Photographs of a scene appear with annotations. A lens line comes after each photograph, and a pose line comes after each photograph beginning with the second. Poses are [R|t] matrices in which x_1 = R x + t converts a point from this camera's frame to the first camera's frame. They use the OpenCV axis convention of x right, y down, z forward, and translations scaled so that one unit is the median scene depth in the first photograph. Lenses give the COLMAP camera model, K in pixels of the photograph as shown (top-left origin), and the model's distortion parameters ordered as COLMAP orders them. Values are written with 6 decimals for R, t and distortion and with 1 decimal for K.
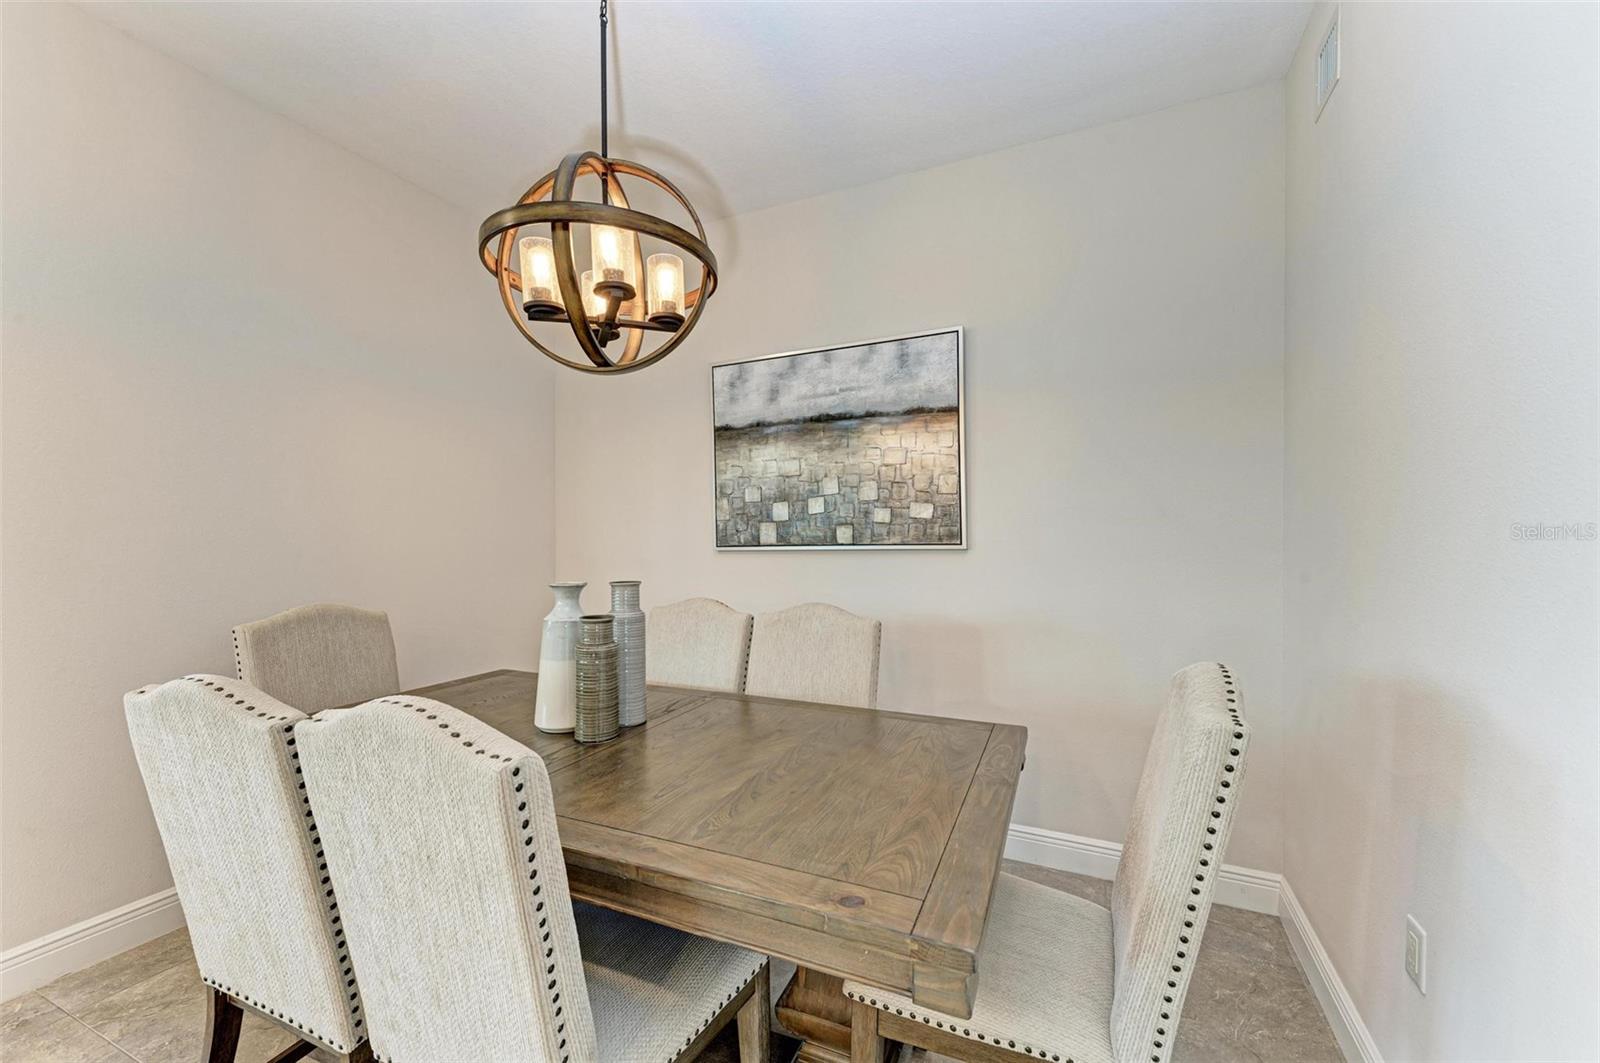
lens RADIAL K [[643.8, 0, 808.4], [0, 643.8, 536.6], [0, 0, 1]] dist [-0.000090, -0.000068]
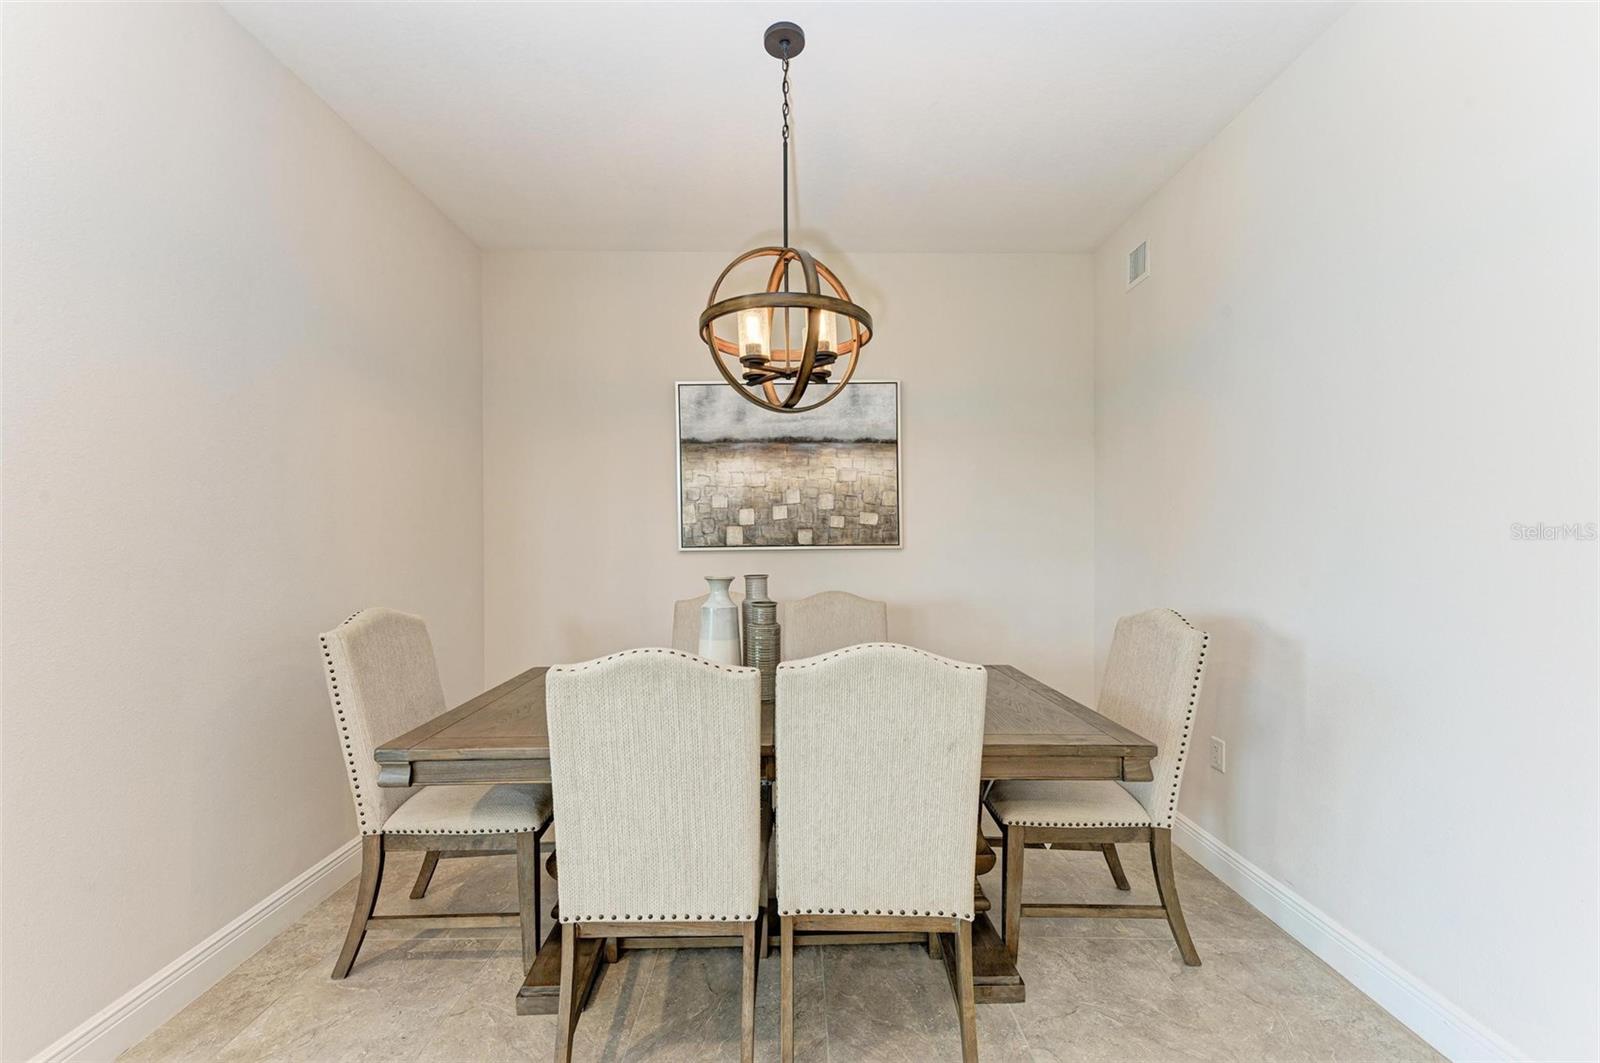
lens RADIAL K [[643.8, 0, 808.4], [0, 643.8, 536.6], [0, 0, 1]] dist [-0.000090, -0.000068]
pose [[0.903662, 0.004252, 0.428226, -0.462290], [-0.003501, 0.999991, -0.002541, -0.000687], [-0.428233, 0.000797, 0.903668, -0.104124]]
